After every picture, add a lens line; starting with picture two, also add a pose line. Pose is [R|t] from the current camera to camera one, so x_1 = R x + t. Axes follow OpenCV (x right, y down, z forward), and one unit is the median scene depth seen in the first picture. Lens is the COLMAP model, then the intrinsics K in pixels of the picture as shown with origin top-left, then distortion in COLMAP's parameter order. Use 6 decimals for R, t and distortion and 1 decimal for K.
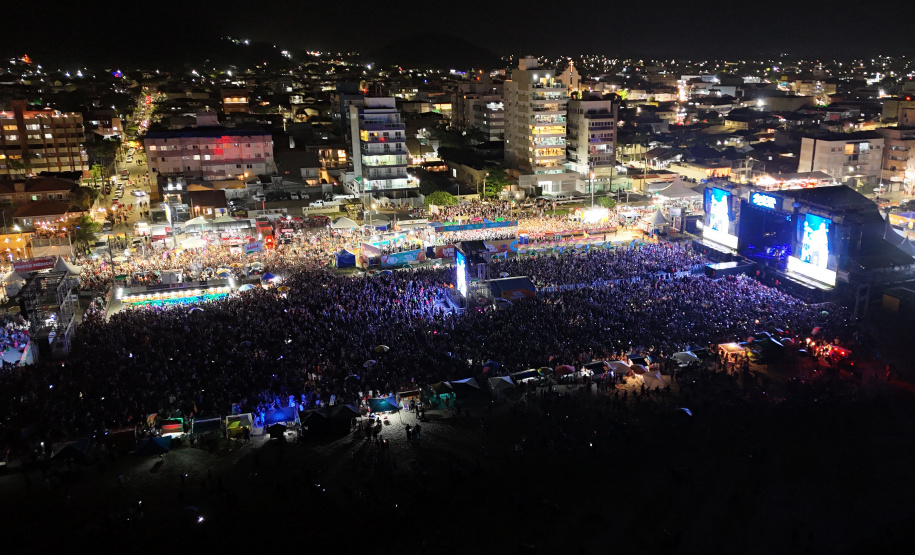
lens RADIAL K [[801.6, 0, 538.0], [0, 801.6, 277.2], [0, 0, 1]] dist [0.224140, -0.555808]
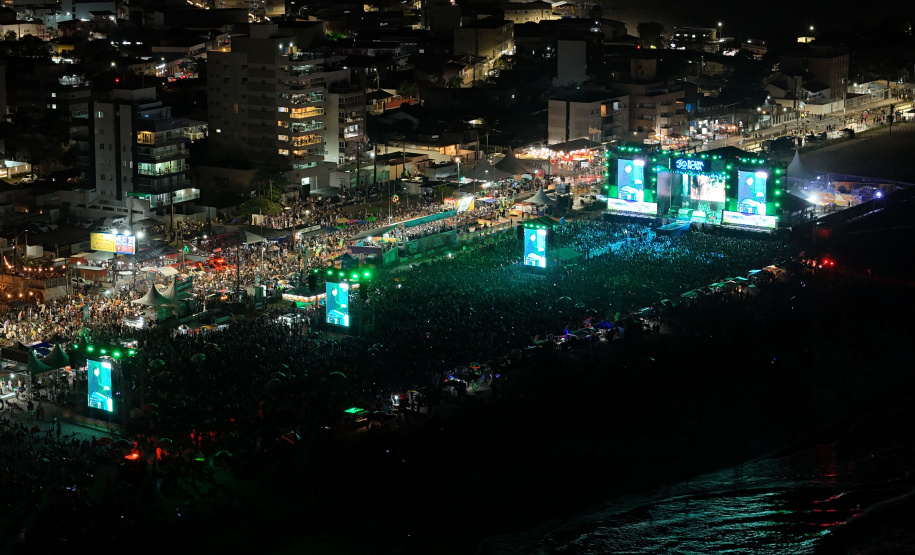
lens RADIAL K [[2327.8, 0, 457.5], [0, 2327.8, 277.5], [0, 0, 1]] dist [-0.129187, -0.680588]
pose [[0.827076, -0.112010, 0.550817, -1.107324], [0.156682, 0.987045, -0.034546, 0.073918], [-0.539811, 0.114875, 0.833911, -0.914954]]
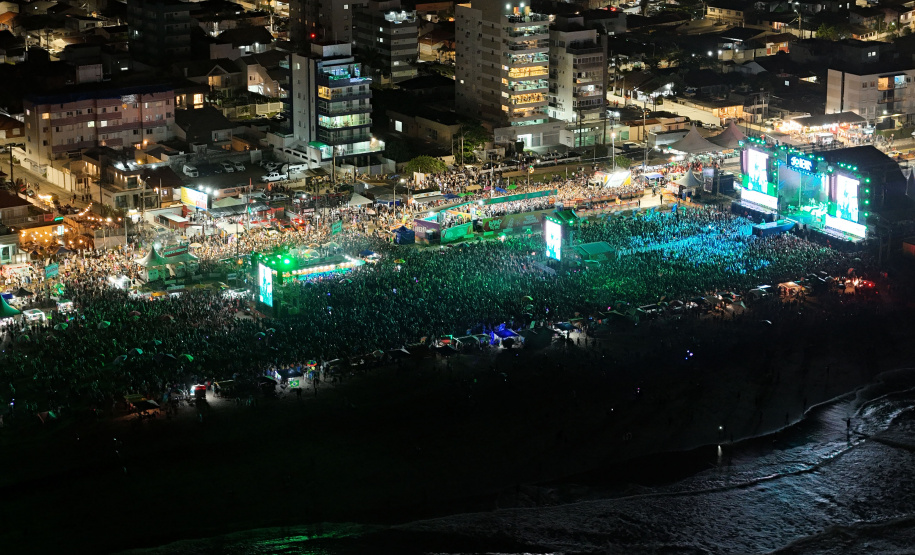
lens RADIAL K [[2327.8, 0, 457.5], [0, 2327.8, 277.5], [0, 0, 1]] dist [-0.129187, -0.680588]
pose [[0.987513, -0.047250, 0.150282, -0.409649], [0.049452, 0.998716, -0.010950, 0.043382], [-0.149572, 0.018245, 0.988583, -1.257568]]
